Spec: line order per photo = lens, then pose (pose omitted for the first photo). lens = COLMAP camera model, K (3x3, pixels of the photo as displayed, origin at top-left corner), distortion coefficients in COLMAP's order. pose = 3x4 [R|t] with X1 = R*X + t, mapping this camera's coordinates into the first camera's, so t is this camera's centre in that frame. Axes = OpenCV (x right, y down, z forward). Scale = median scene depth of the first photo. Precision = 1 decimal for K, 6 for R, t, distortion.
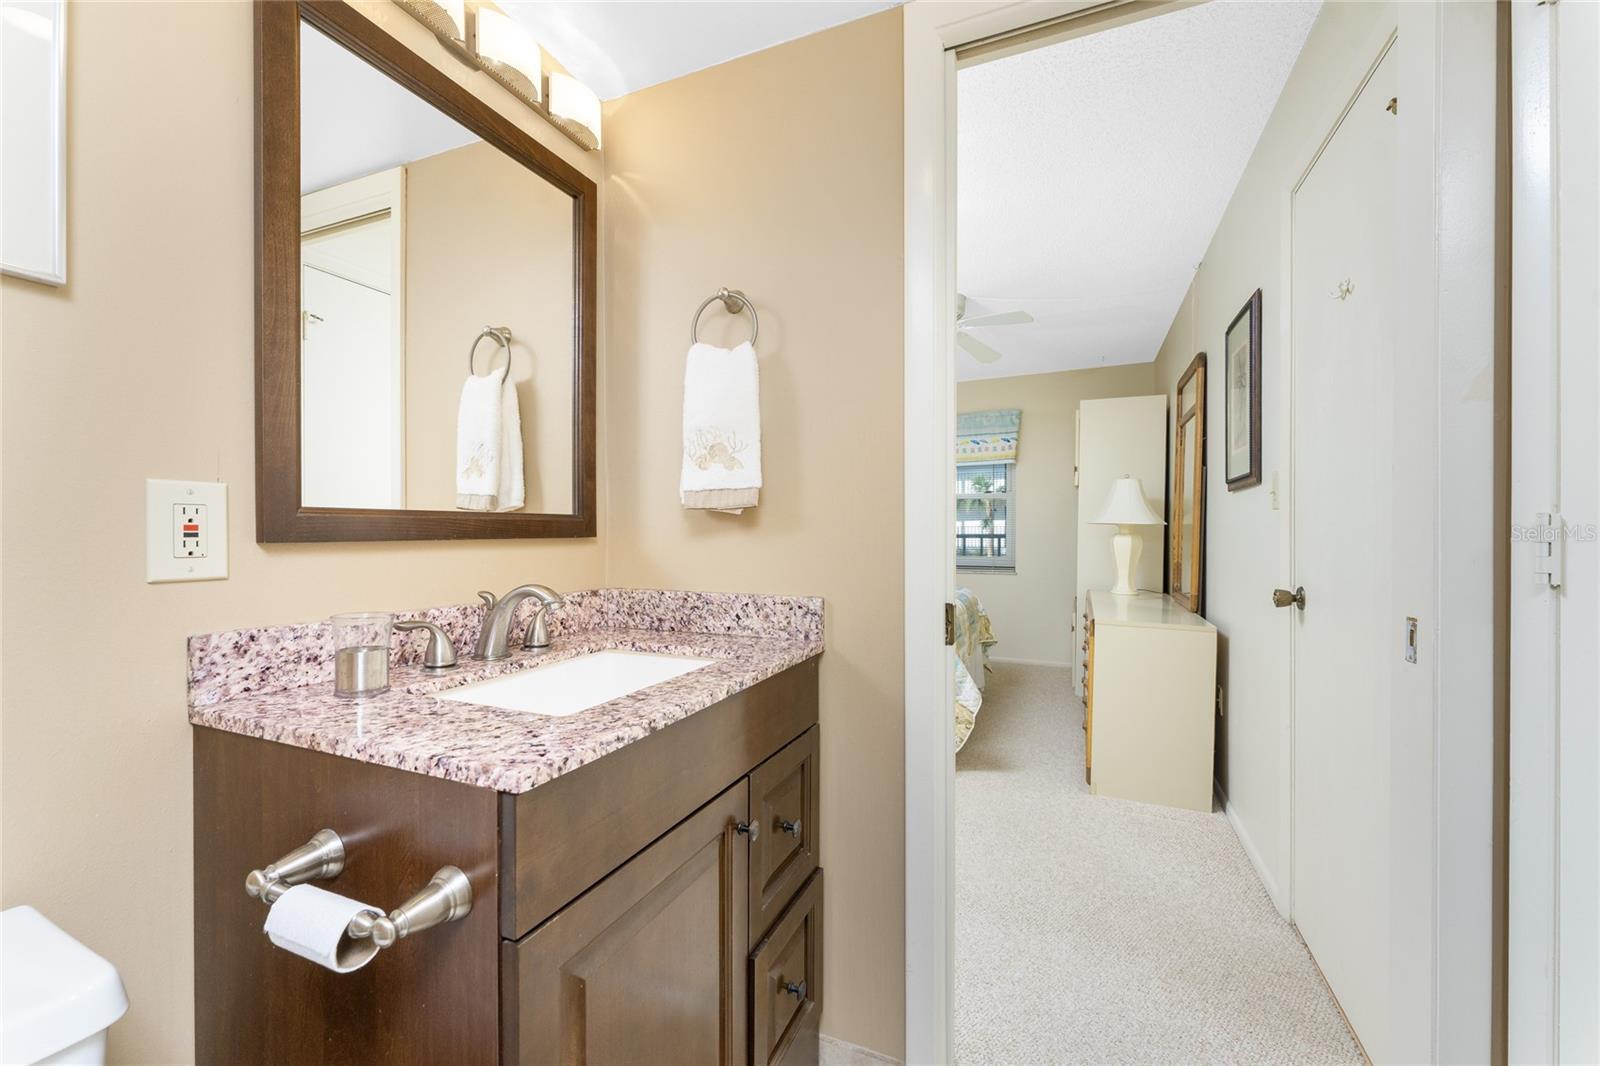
lens RADIAL K [[644.7, 0, 802.3], [0, 644.7, 537.6], [0, 0, 1]] dist [-0.000785, -0.000036]
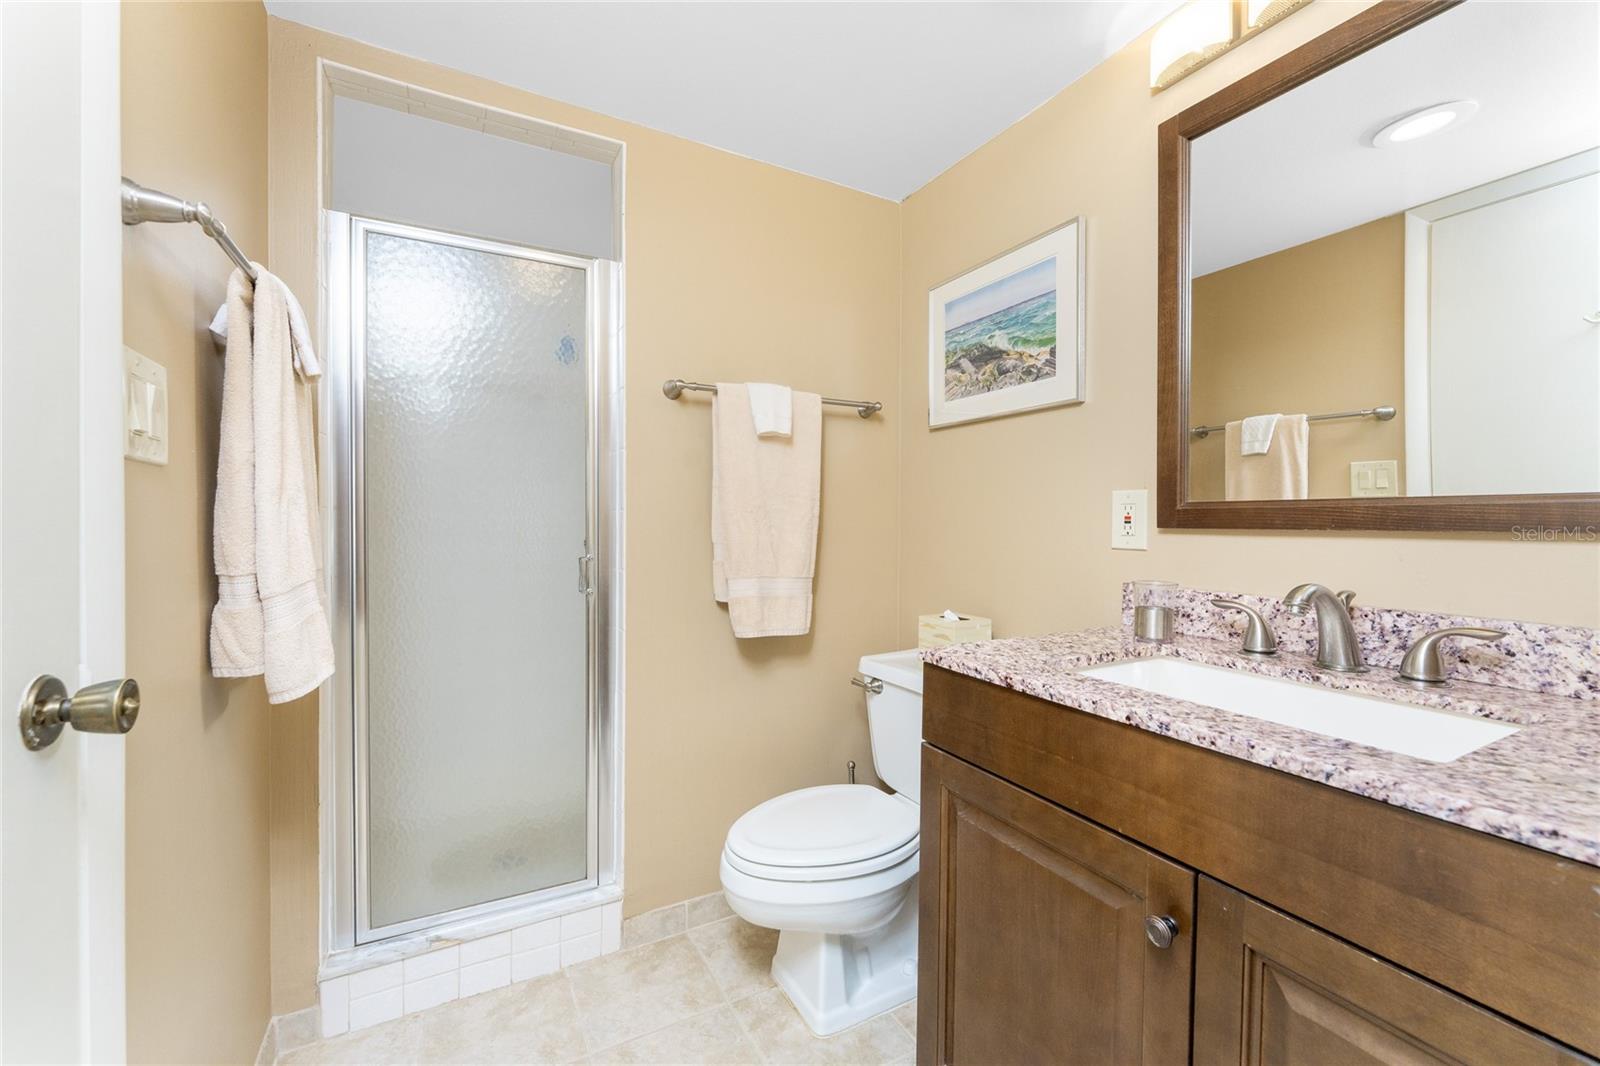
lens RADIAL K [[640.1, 0, 790.8], [0, 640.1, 526.0], [0, 0, 1]] dist [0.000572, -0.001818]
pose [[-0.634001, 0.002881, -0.773327, 0.847550], [-0.013380, 0.999802, 0.014695, -0.006370], [0.773216, 0.019664, -0.633837, 1.298630]]
